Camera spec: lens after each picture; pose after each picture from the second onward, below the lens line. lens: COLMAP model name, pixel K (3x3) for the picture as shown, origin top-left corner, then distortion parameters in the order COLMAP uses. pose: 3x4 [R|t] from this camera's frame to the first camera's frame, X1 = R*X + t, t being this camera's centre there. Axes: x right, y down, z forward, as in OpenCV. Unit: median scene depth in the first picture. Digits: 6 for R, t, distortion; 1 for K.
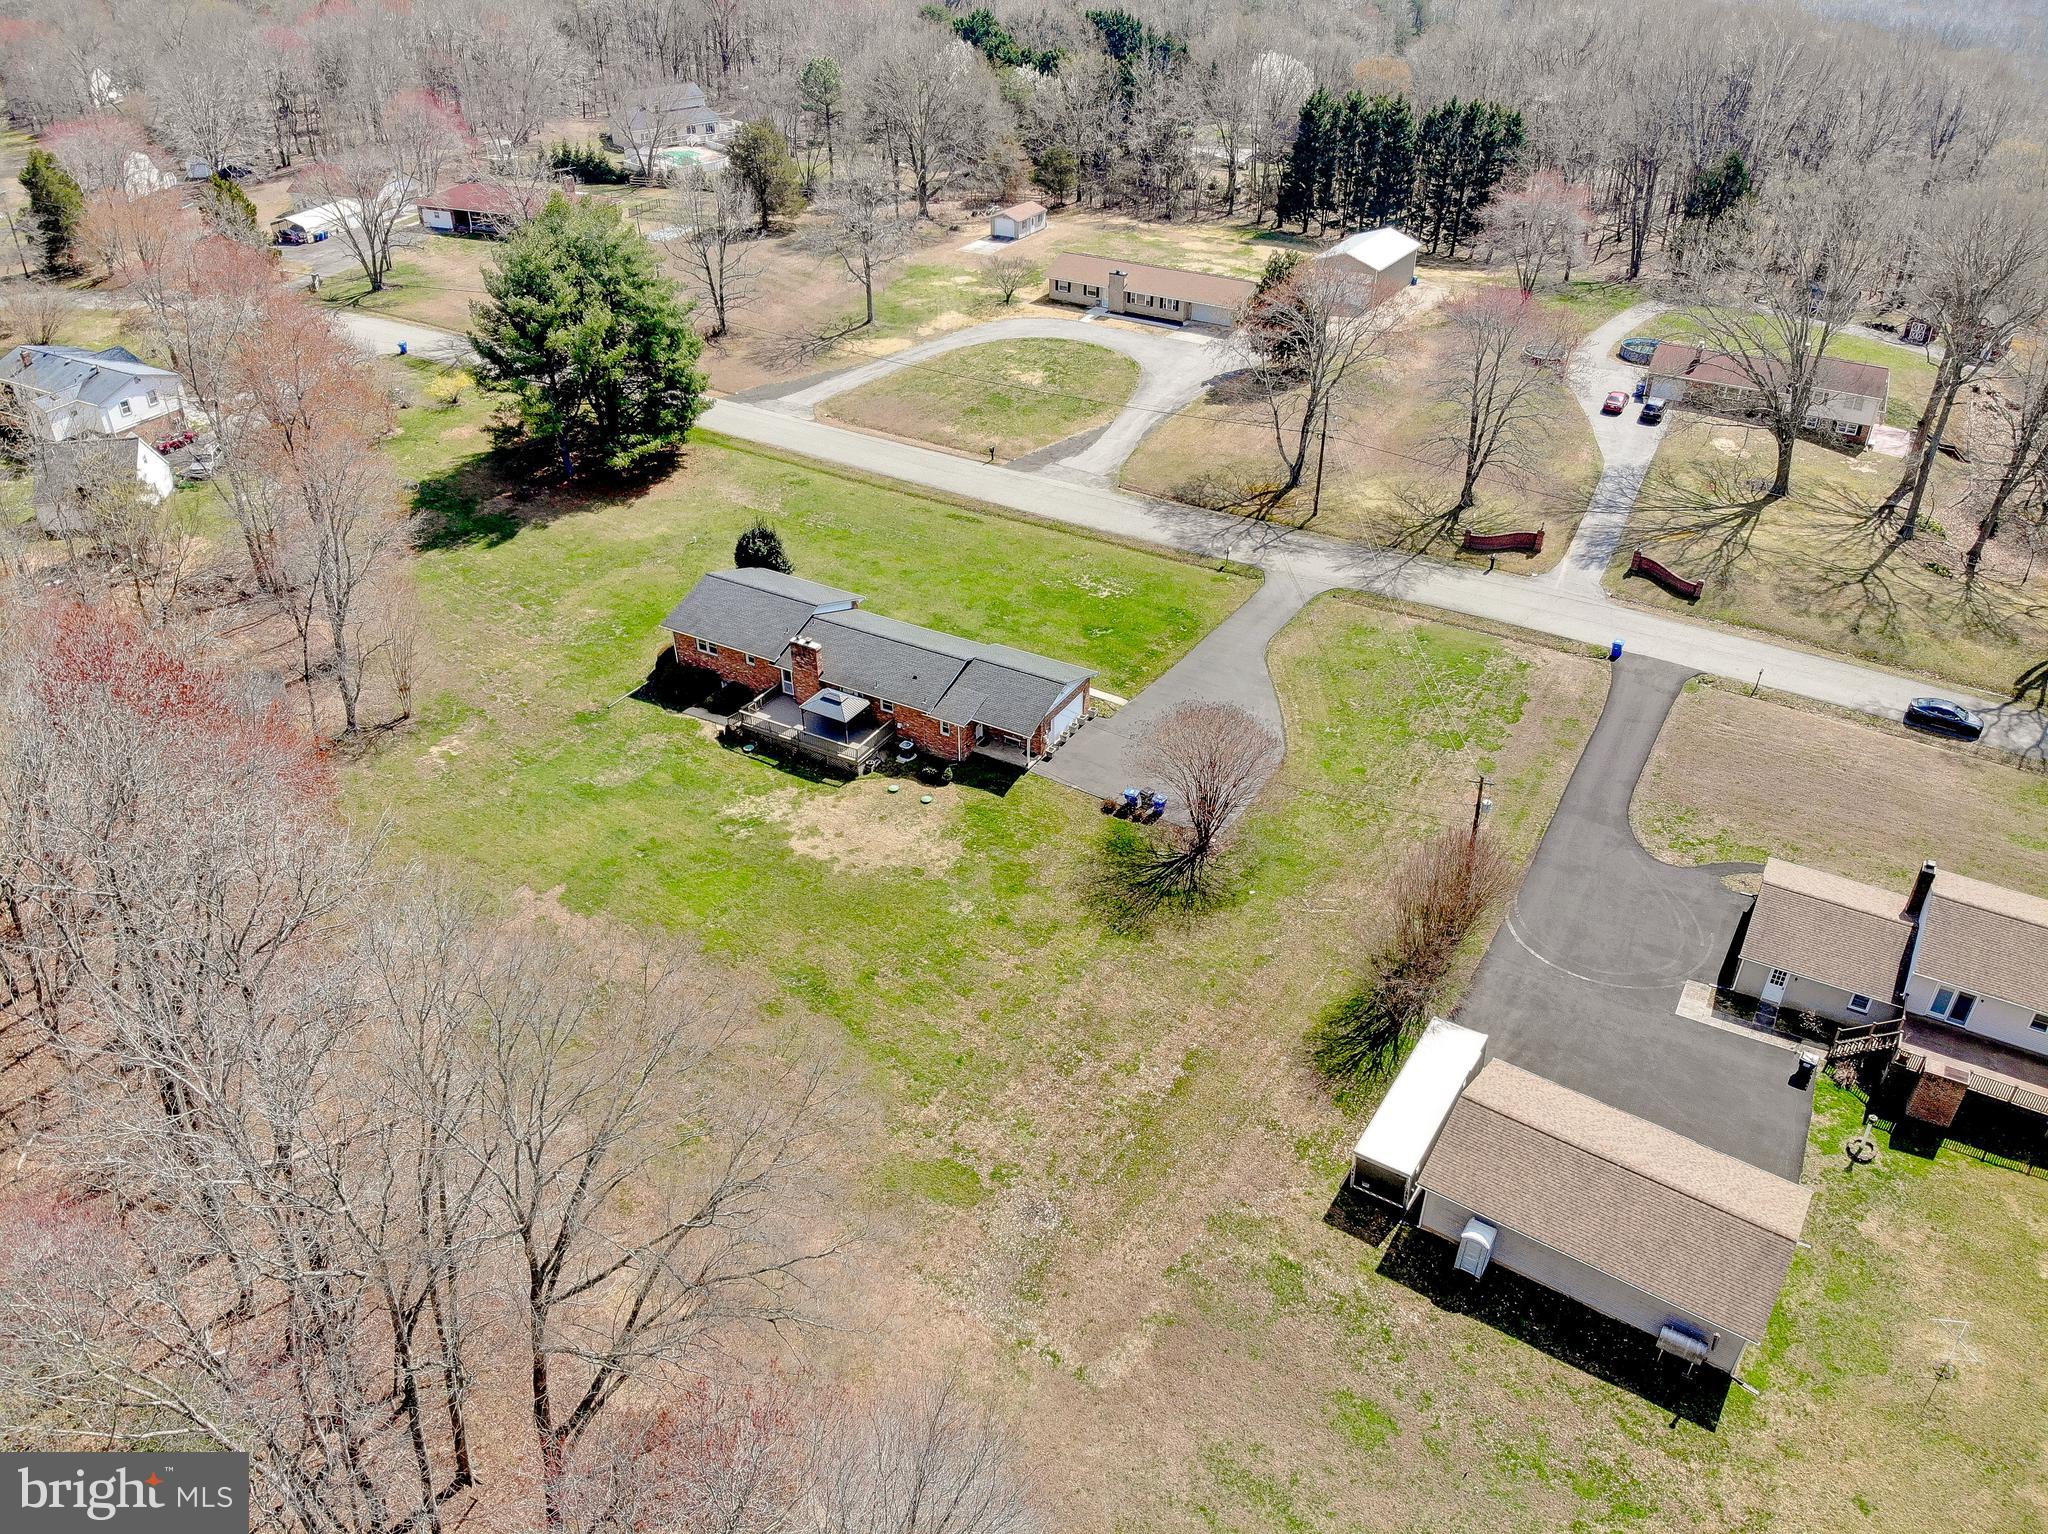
lens RADIAL K [[1491.9, 0, 1025.4], [0, 1491.9, 776.1], [0, 0, 1]] dist [0.195849, -0.341842]
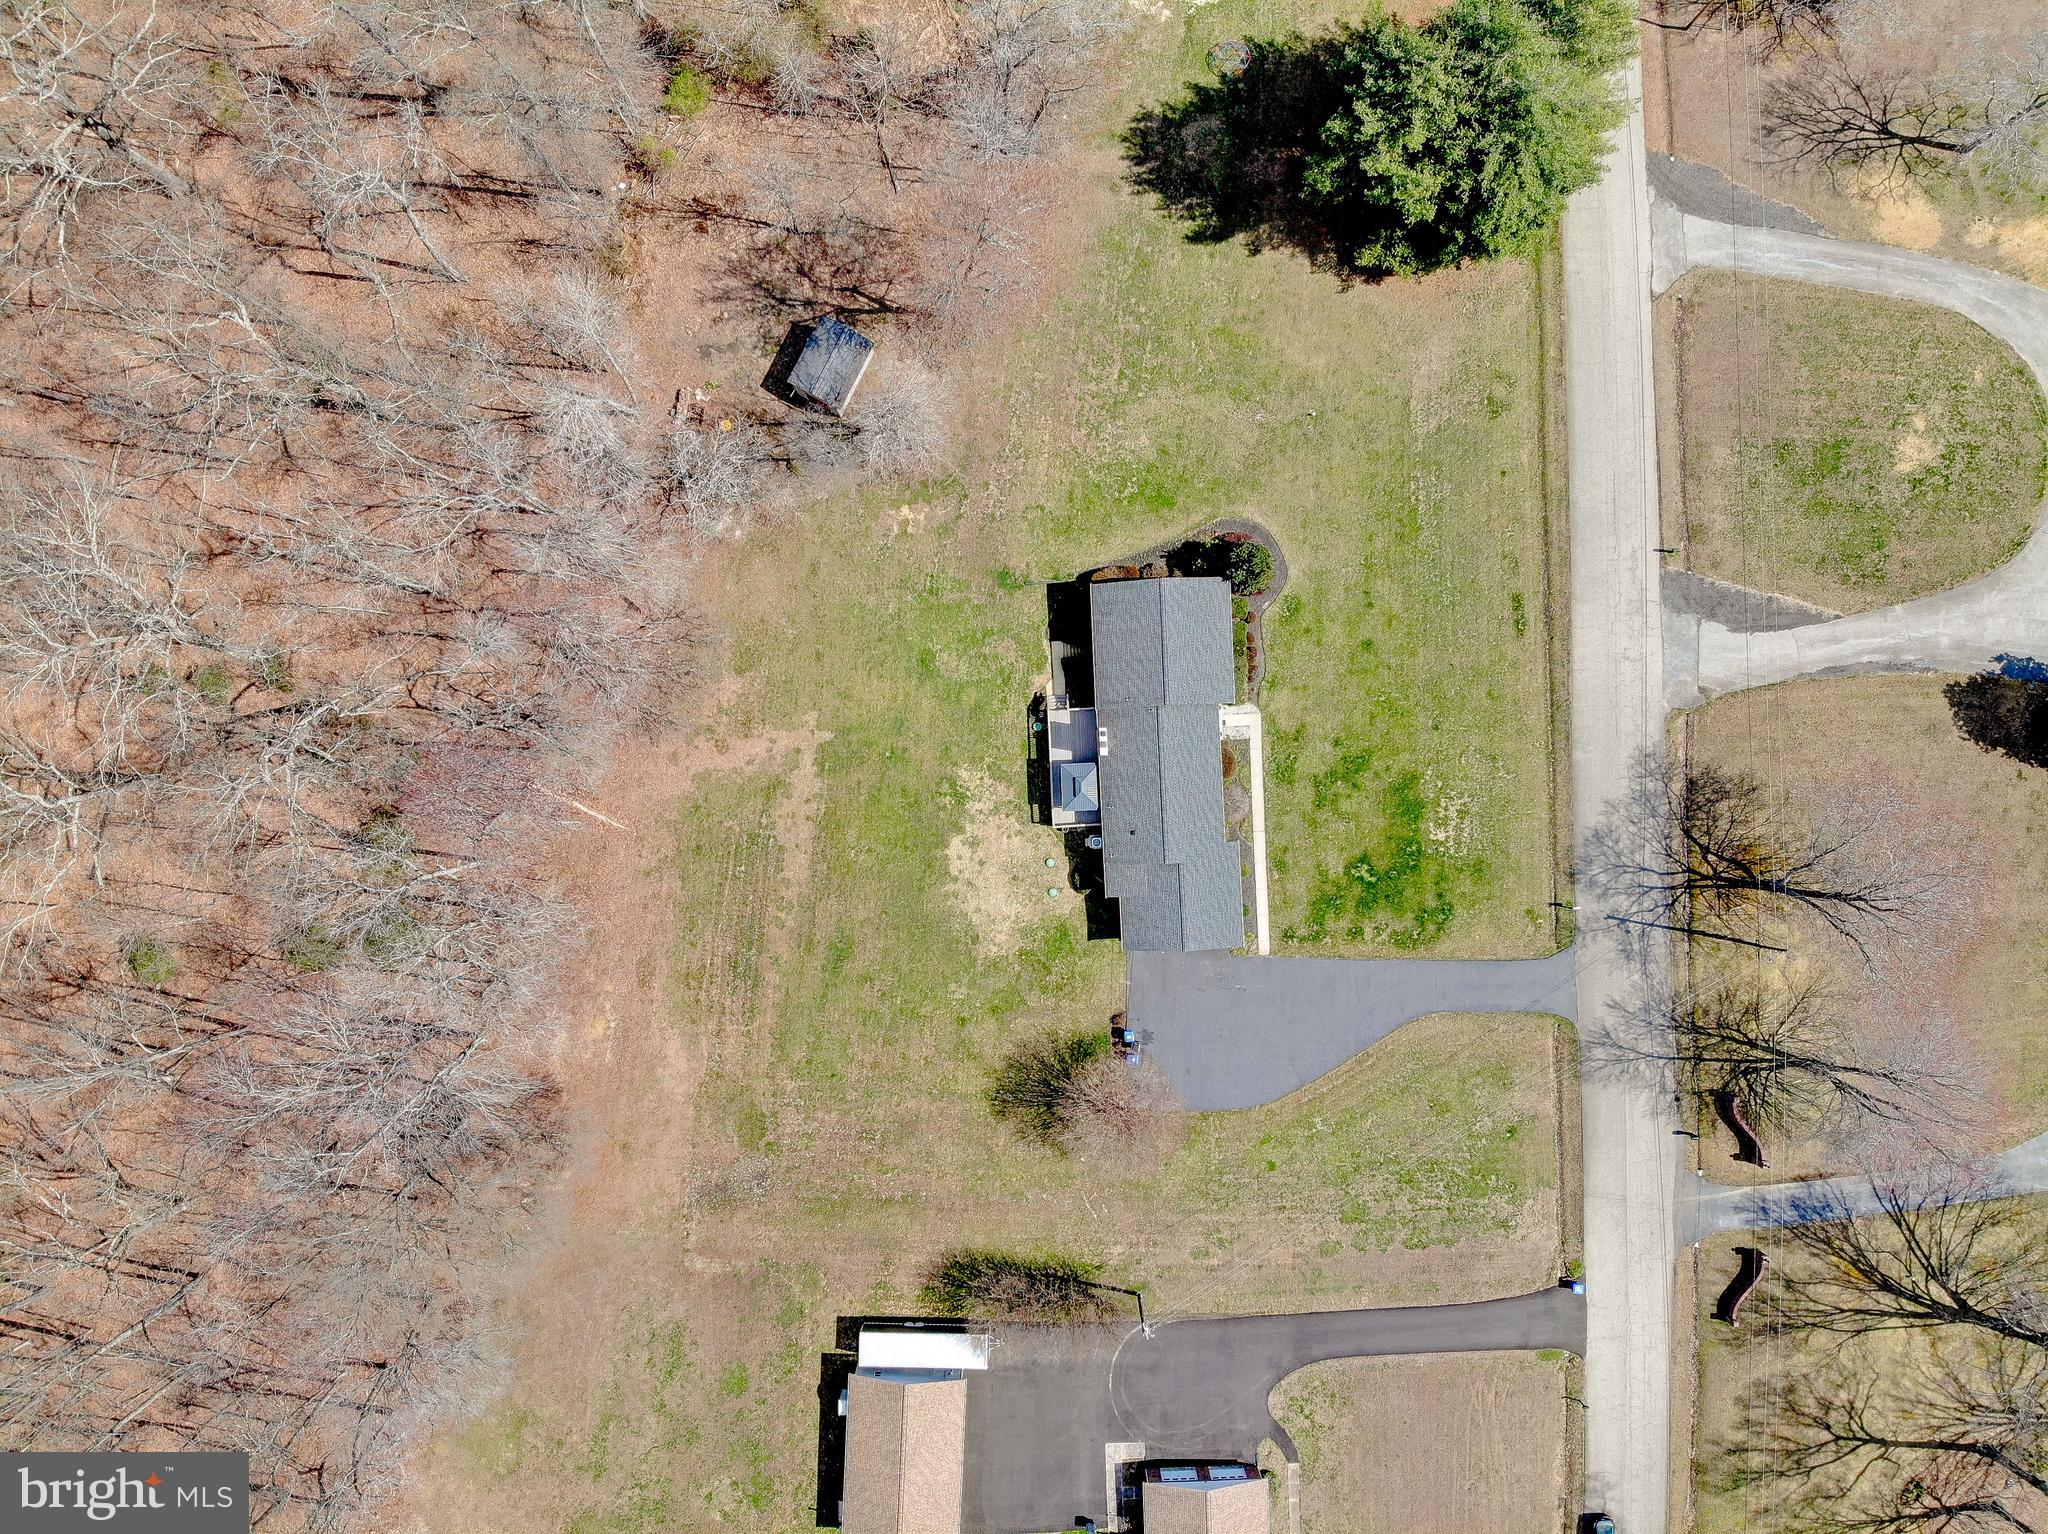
lens RADIAL K [[1481.5, 0, 1018.1], [0, 1481.5, 774.4], [0, 0, 1]] dist [0.172487, -0.353294]
pose [[0.534882, 0.844909, 0.005543, -0.168366], [-0.463745, 0.288085, 0.837823, -1.027025], [0.706287, -0.450707, 0.545914, 0.313348]]
